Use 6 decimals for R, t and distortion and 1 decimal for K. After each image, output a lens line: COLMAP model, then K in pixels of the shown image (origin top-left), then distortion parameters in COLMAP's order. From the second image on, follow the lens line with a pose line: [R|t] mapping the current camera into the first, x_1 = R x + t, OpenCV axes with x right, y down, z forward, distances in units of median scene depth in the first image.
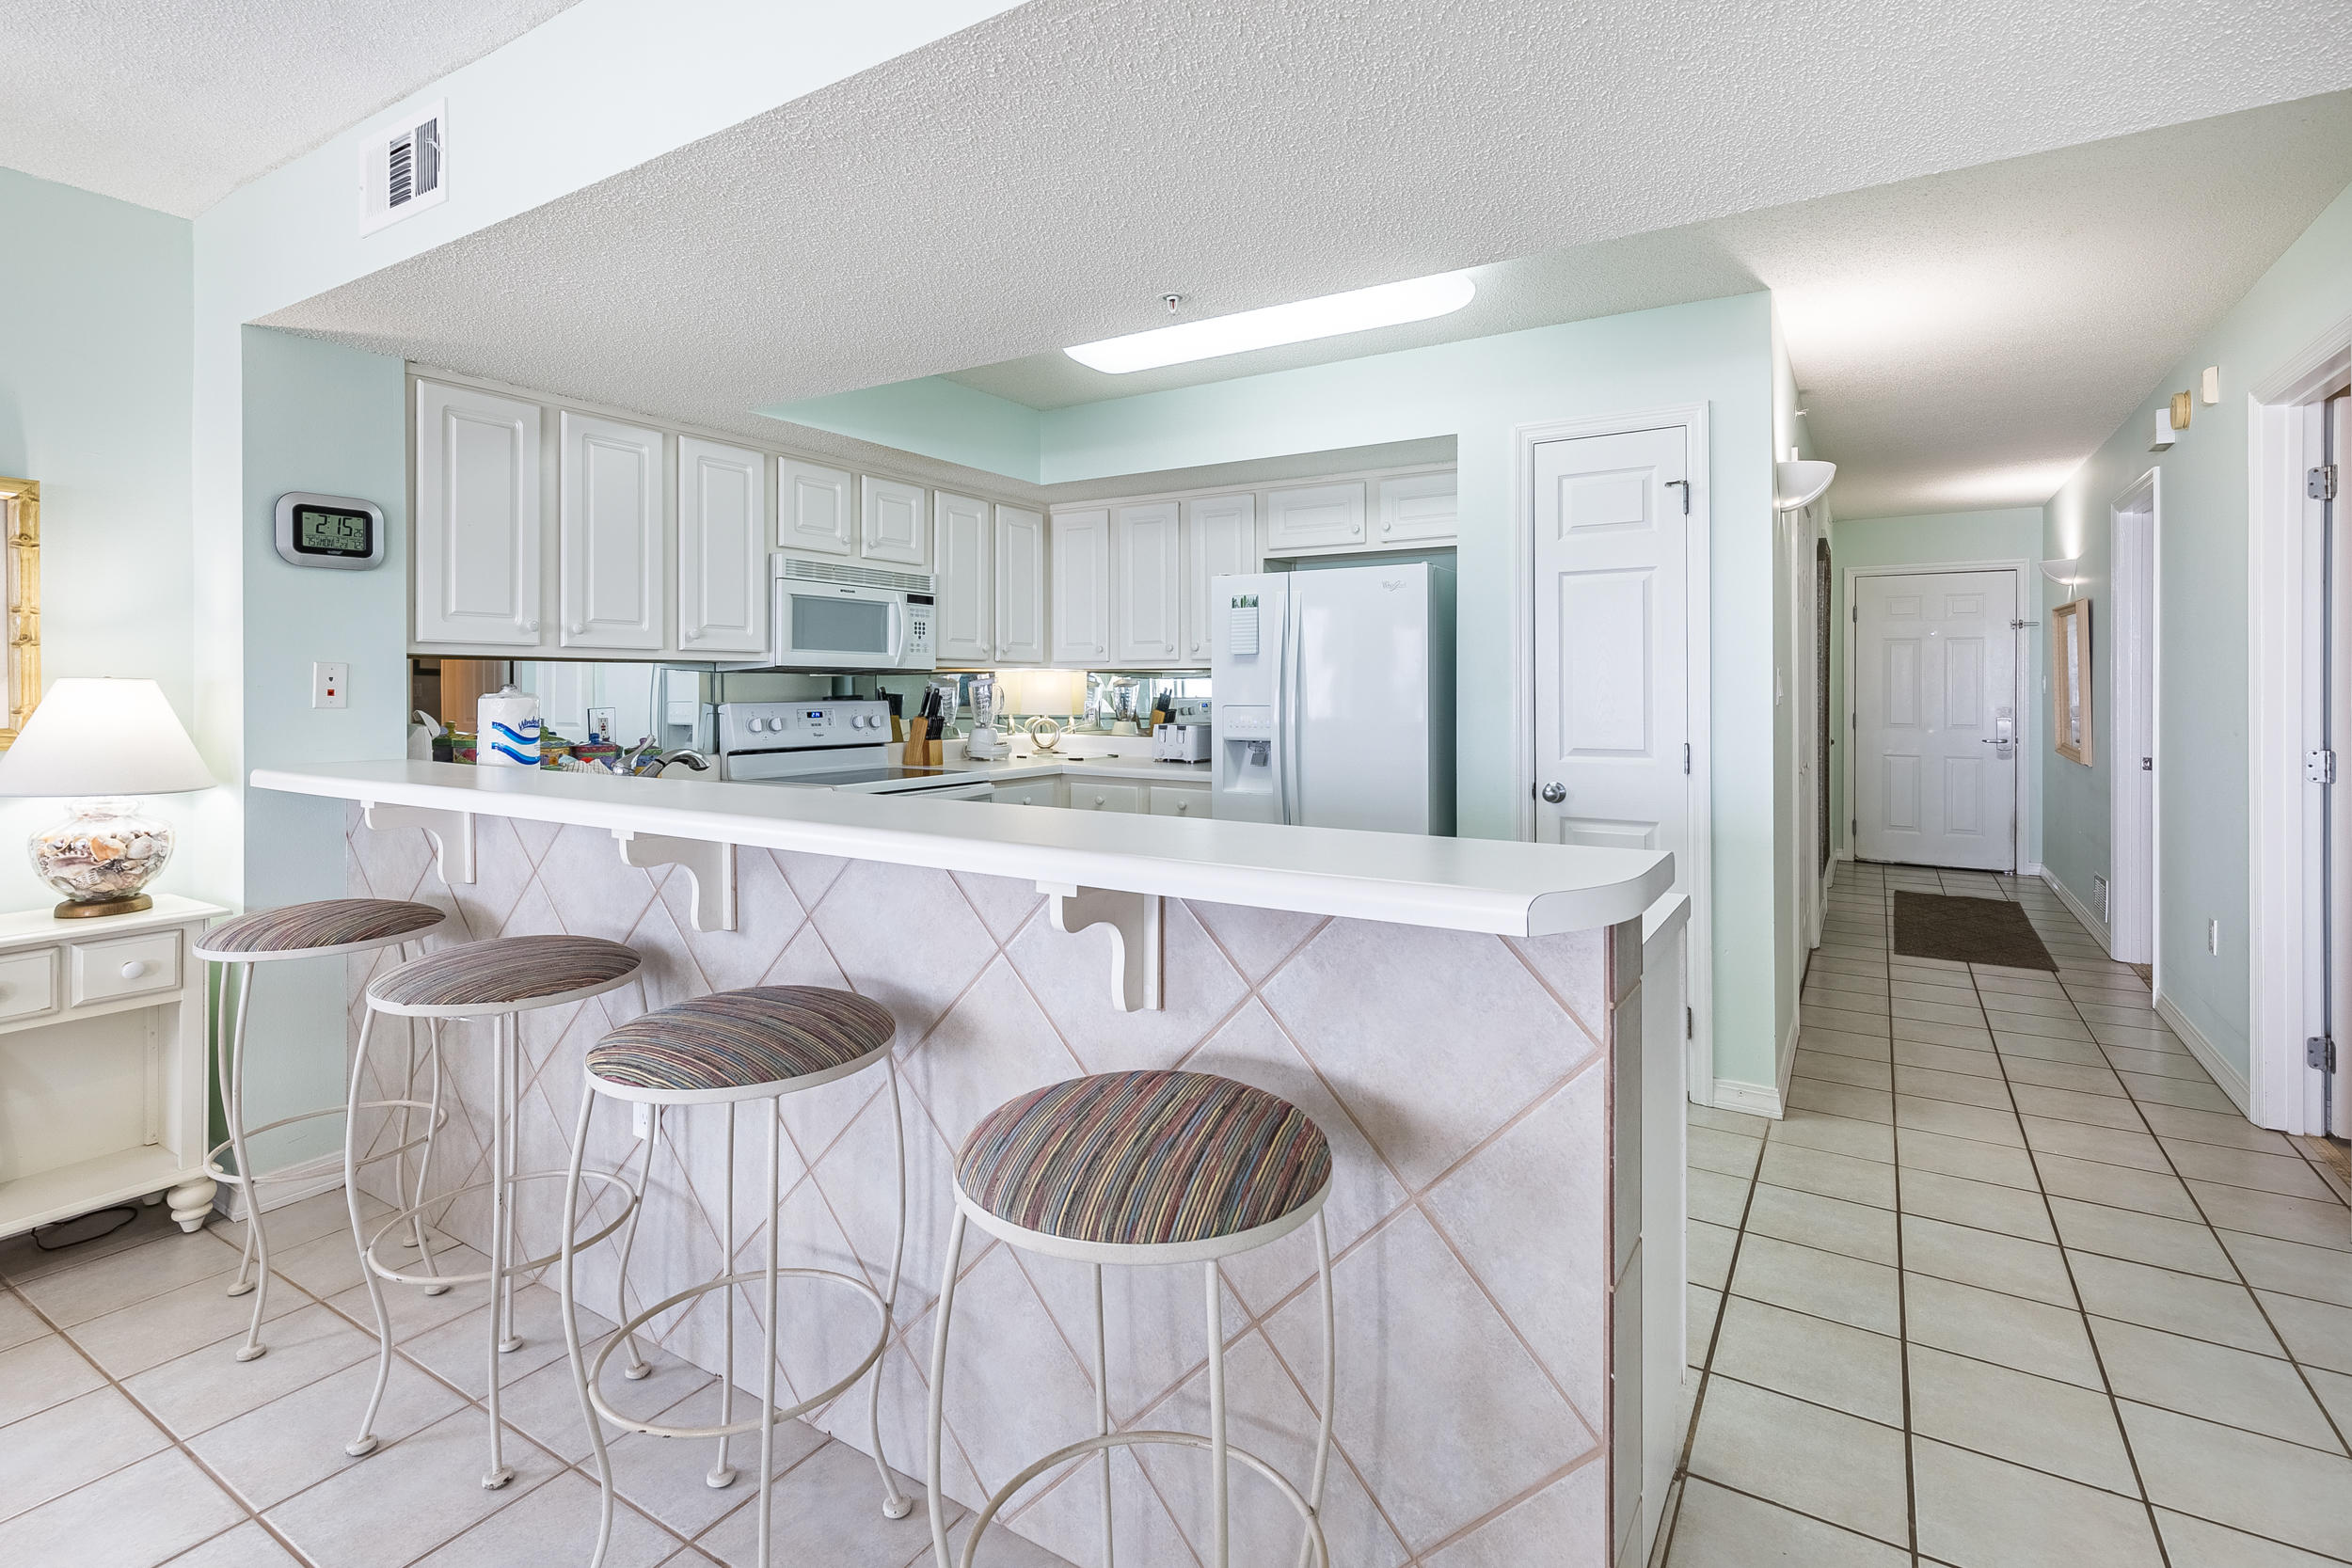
lens RADIAL K [[1105.2, 0, 1176.6], [0, 1105.2, 682.5], [0, 0, 1]] dist [0.002262, -0.000486]
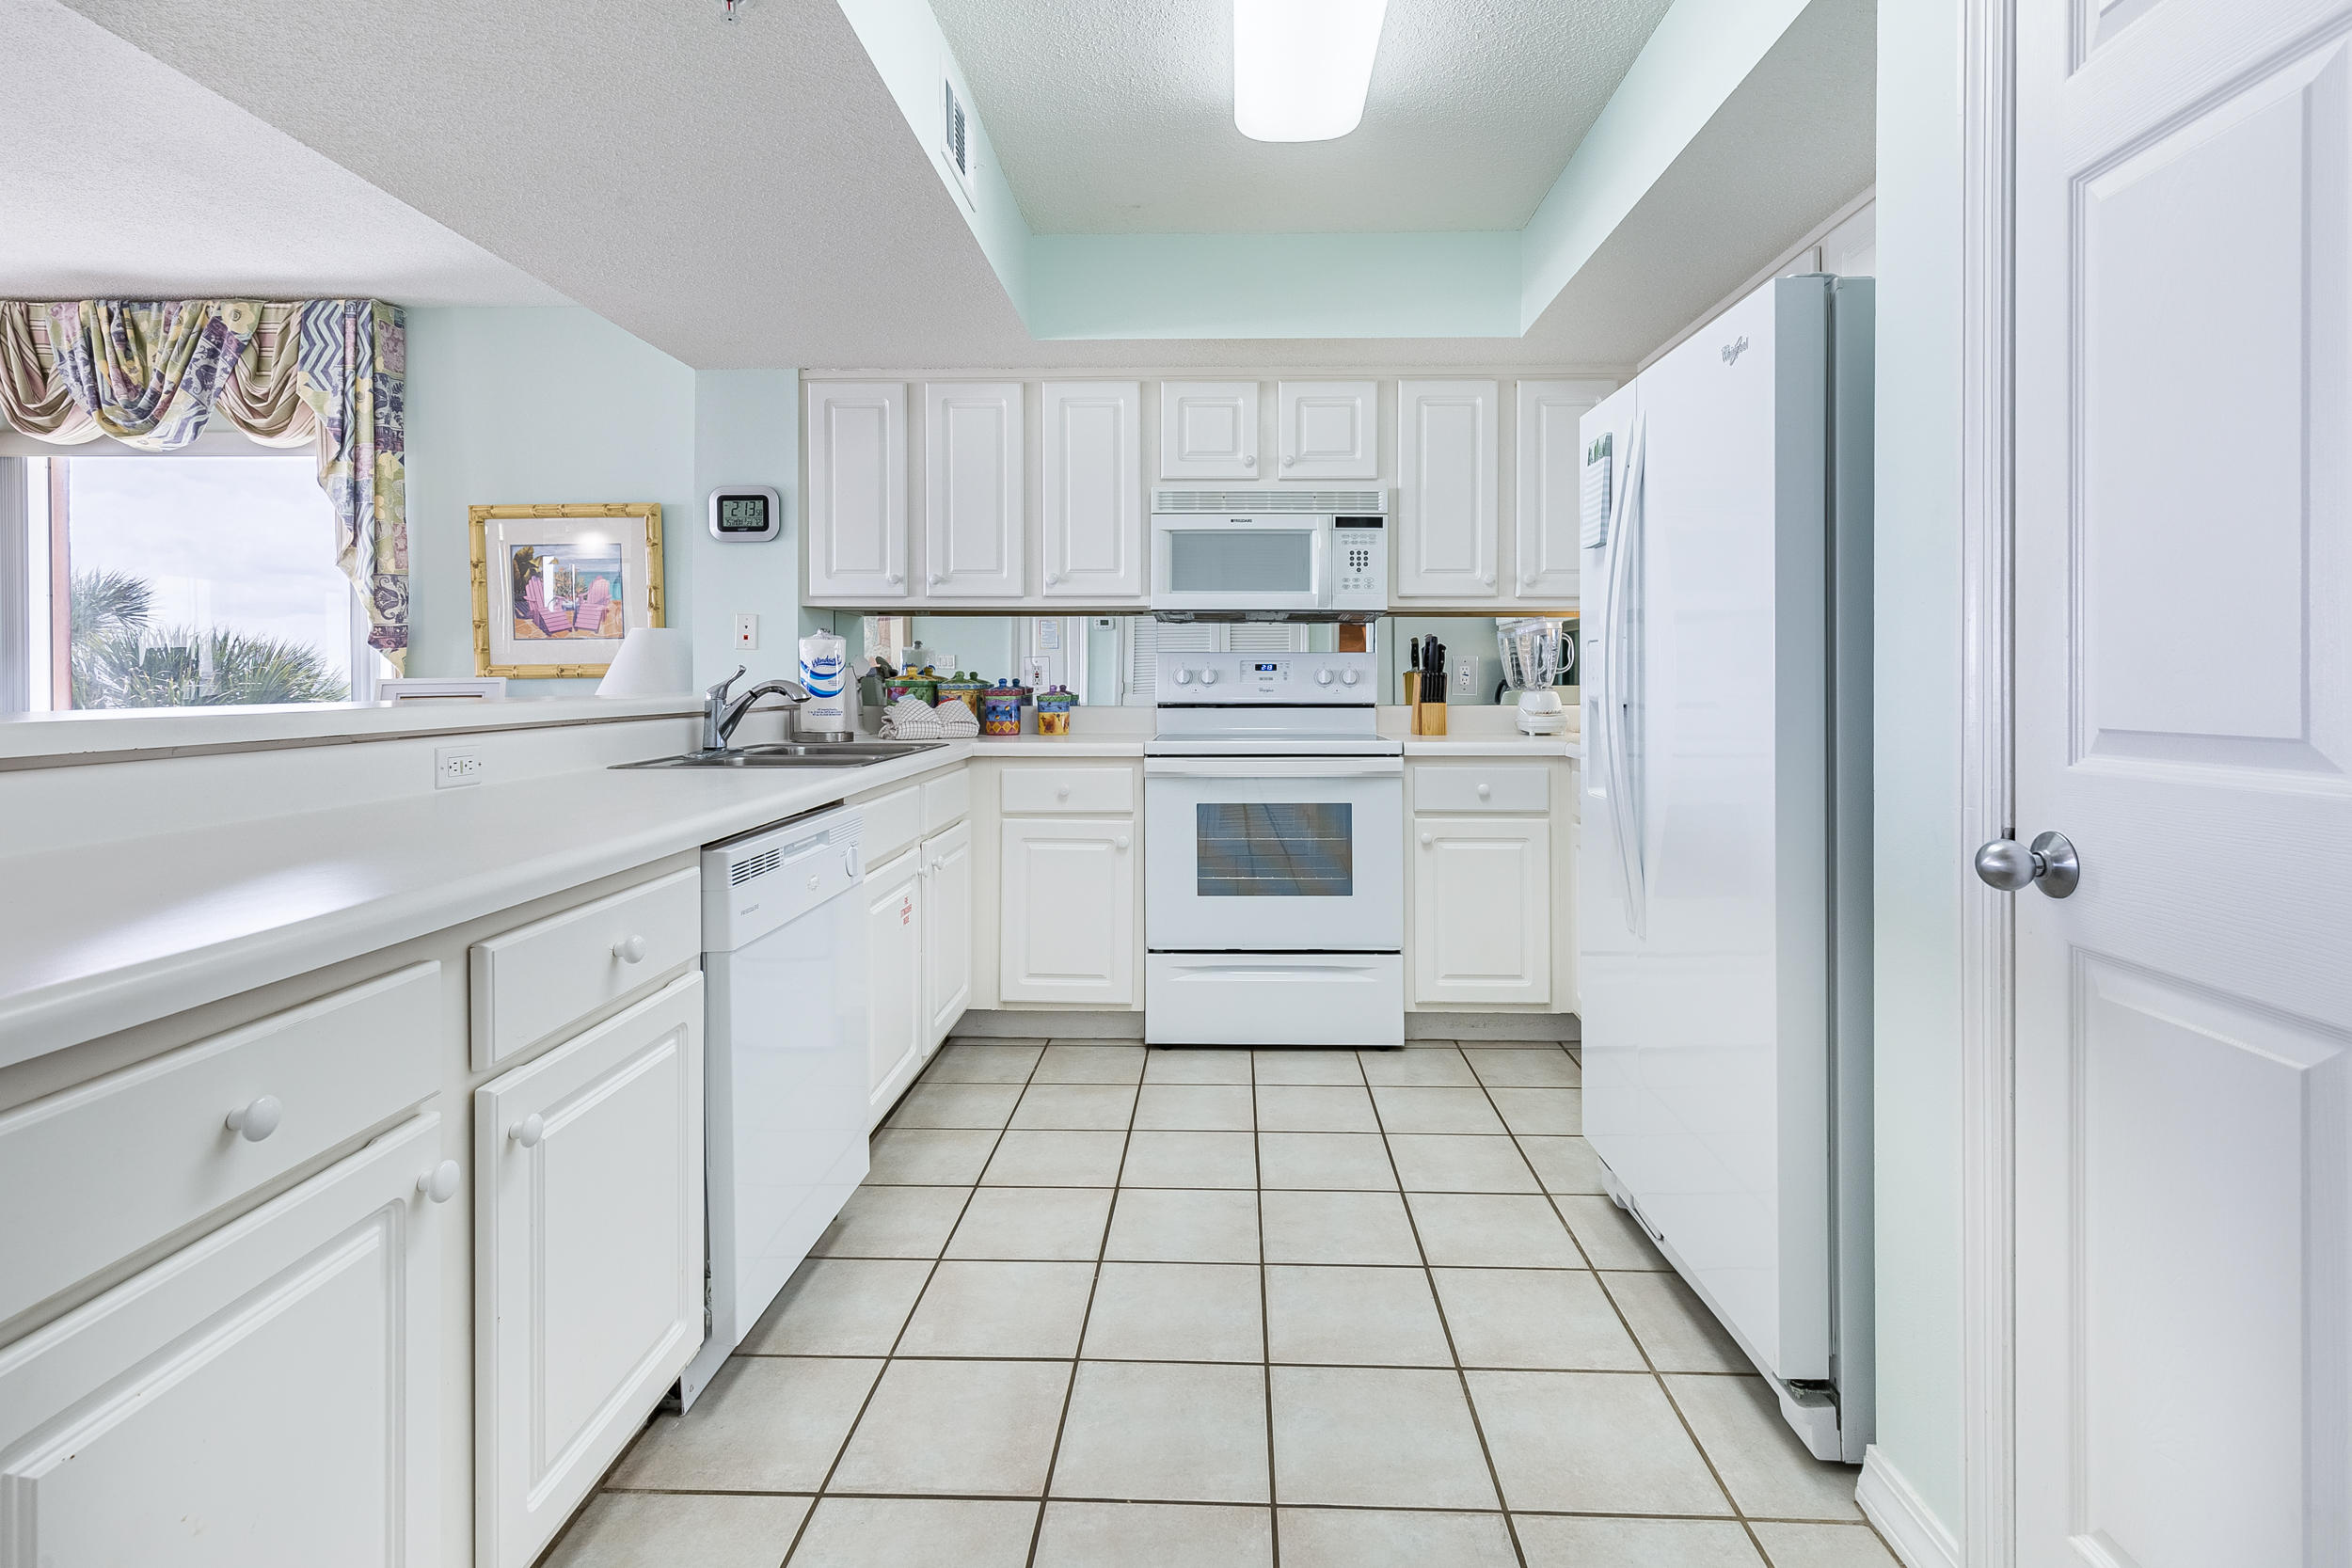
lens RADIAL K [[1105.2, 0, 1176.6], [0, 1105.2, 682.5], [0, 0, 1]] dist [0.002262, -0.000486]
pose [[0.507627, 0.004928, -0.861563, 0.430601], [0.002722, 0.999969, 0.007324, 0.037784], [0.861573, -0.006063, 0.507598, 0.541102]]
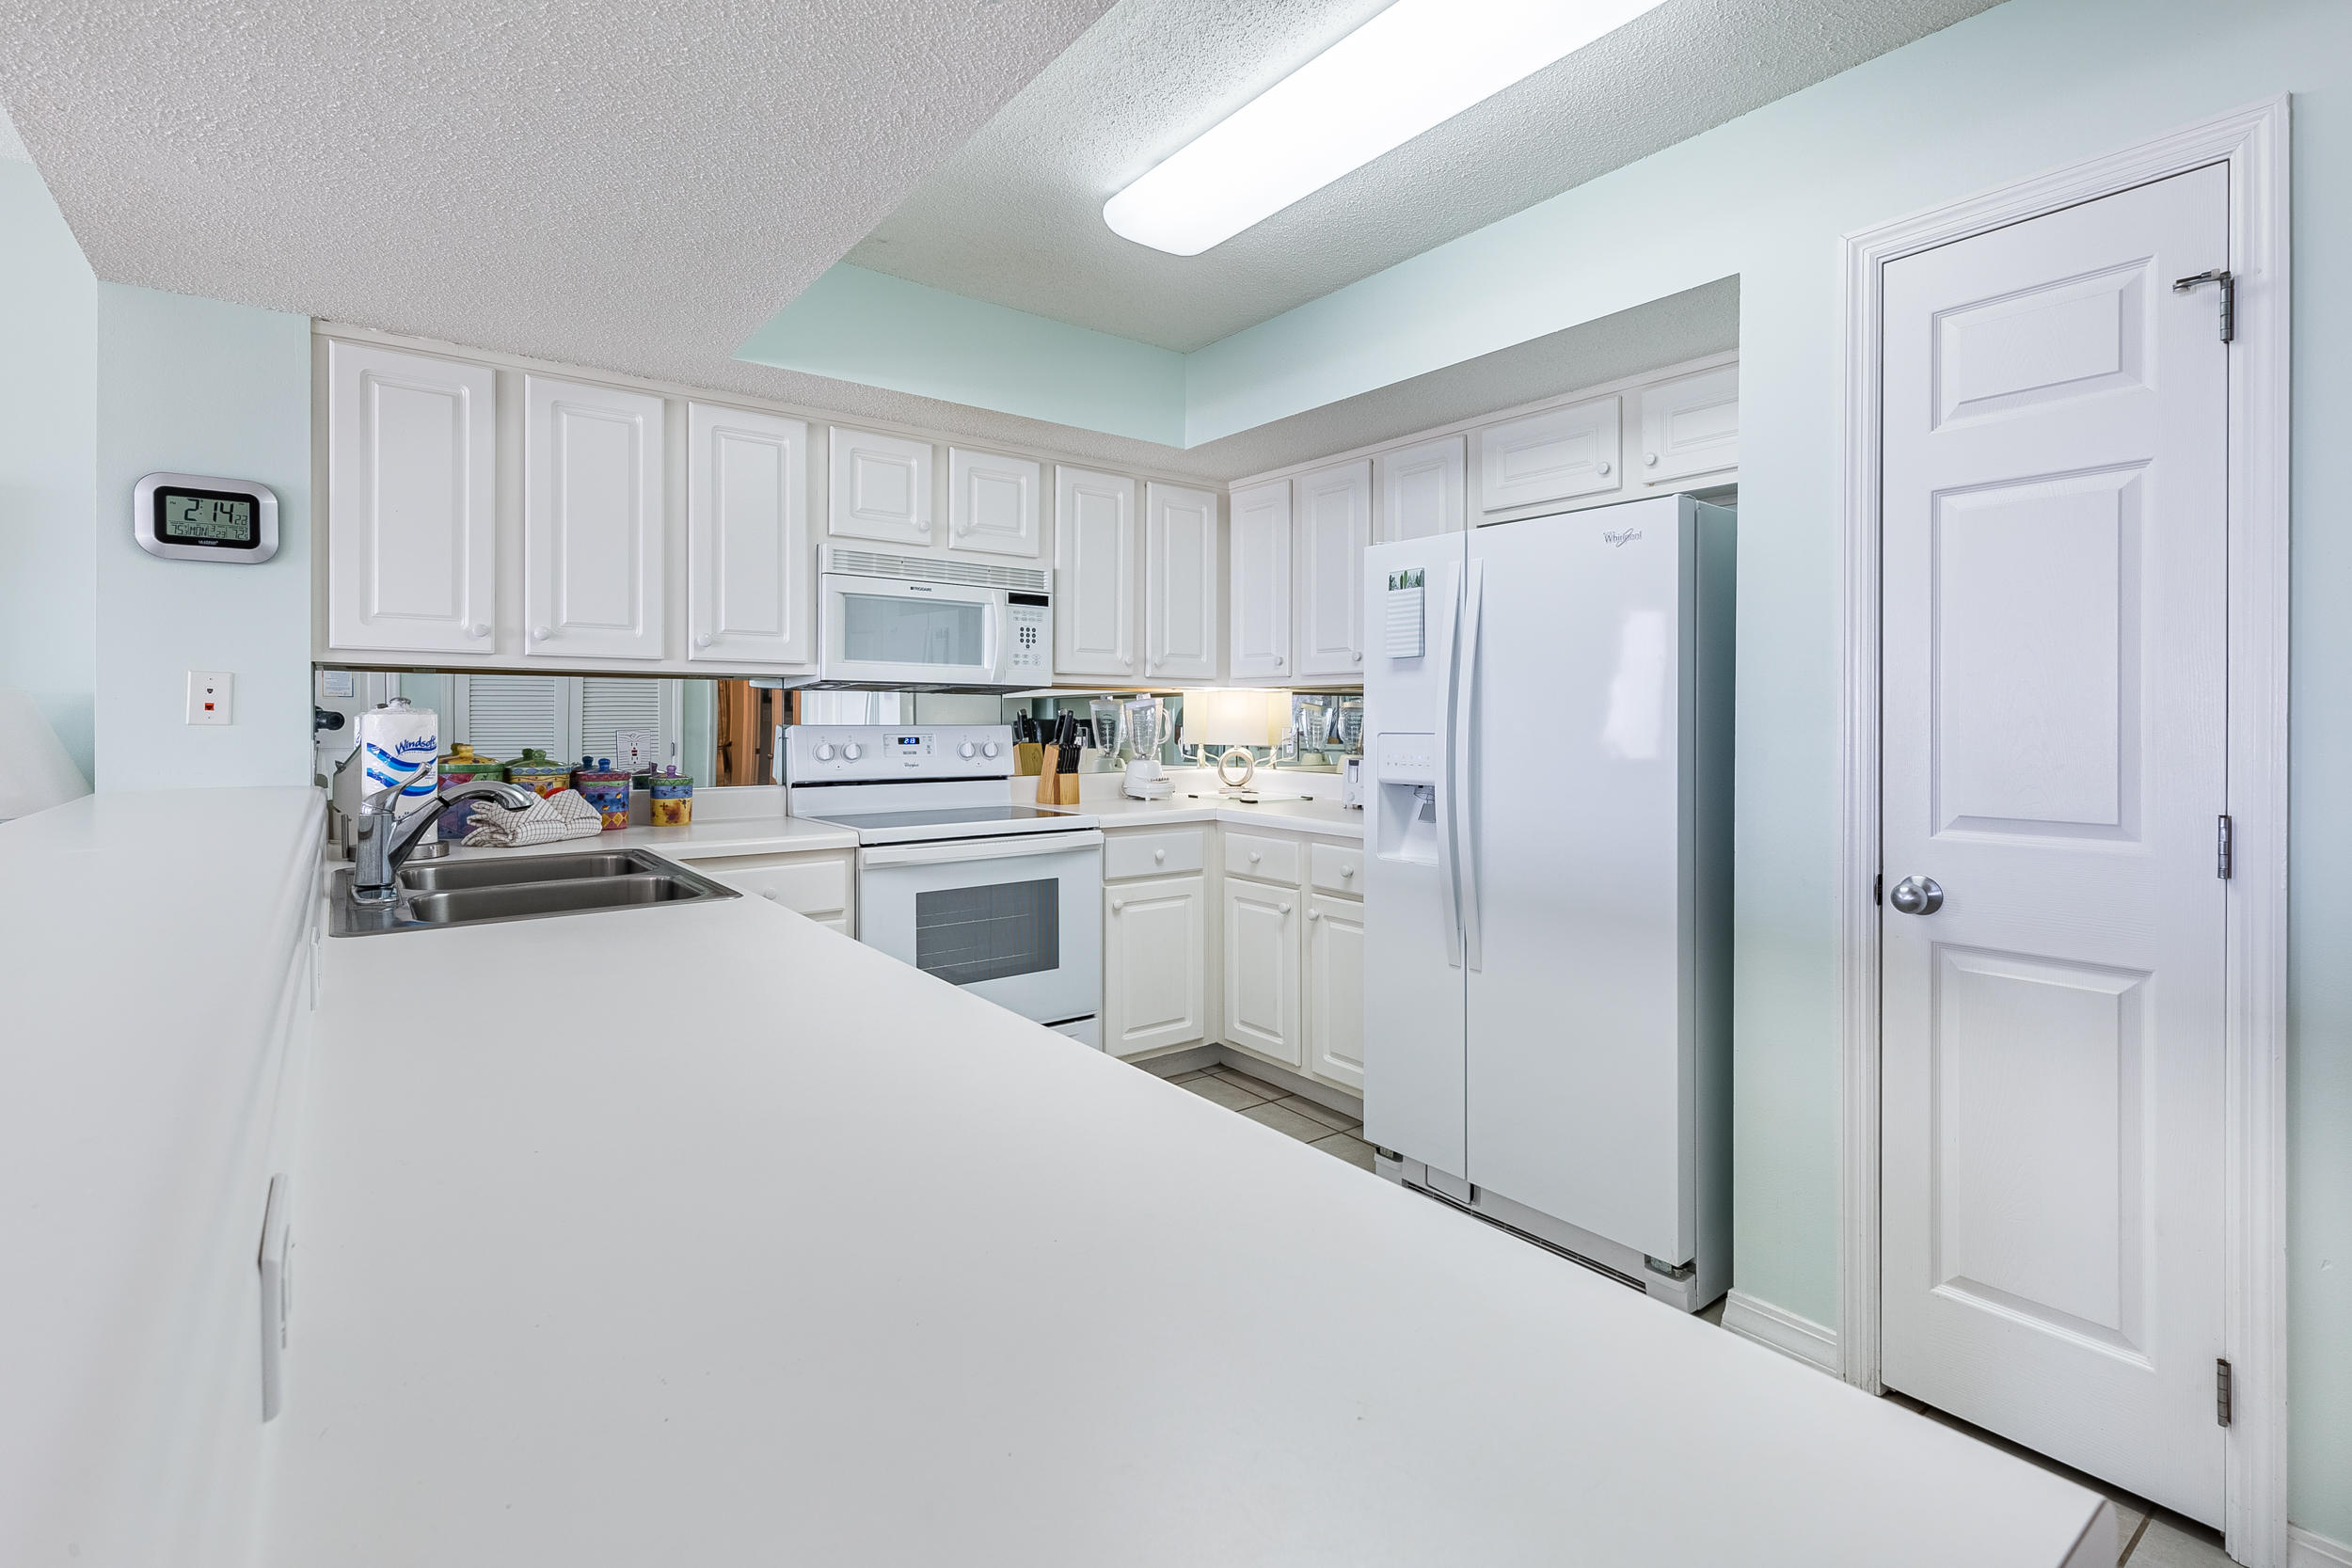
lens RADIAL K [[1091.4, 0, 1176.0], [0, 1091.4, 722.0], [0, 0, 1]] dist [0.000384, 0.000523]
pose [[0.938220, 0.004174, -0.346013, 0.161804], [-0.001862, 0.999974, 0.007014, 0.009513], [0.346034, -0.005936, 0.938203, 0.324062]]
